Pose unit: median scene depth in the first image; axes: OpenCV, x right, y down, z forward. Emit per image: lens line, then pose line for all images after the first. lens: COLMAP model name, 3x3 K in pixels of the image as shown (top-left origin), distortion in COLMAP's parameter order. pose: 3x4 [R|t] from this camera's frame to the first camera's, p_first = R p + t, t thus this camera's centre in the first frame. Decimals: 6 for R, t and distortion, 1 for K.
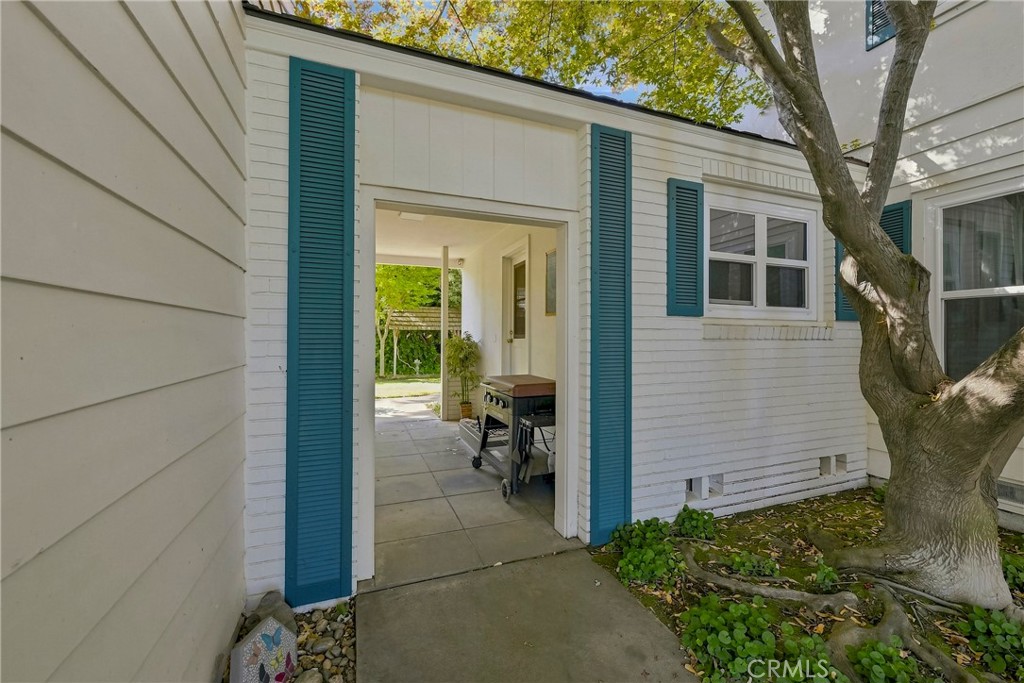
lens RADIAL K [[398.8, 0, 512.0], [0, 398.8, 341.5], [0, 0, 1]] dist [0.000163, 0.000034]
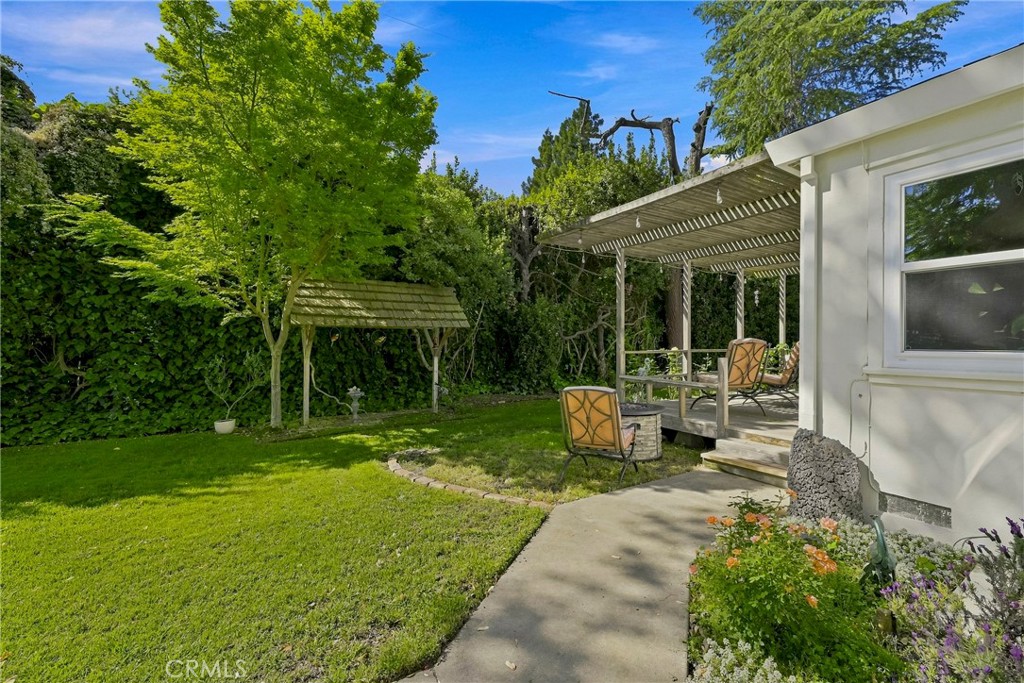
lens RADIAL K [[398.8, 0, 512.0], [0, 398.8, 341.5], [0, 0, 1]] dist [0.000163, 0.000034]
pose [[0.982550, -0.001642, 0.185991, -0.141132], [0.002684, 0.999982, -0.005352, -0.008216], [-0.185979, 0.005757, 0.982537, 0.492225]]
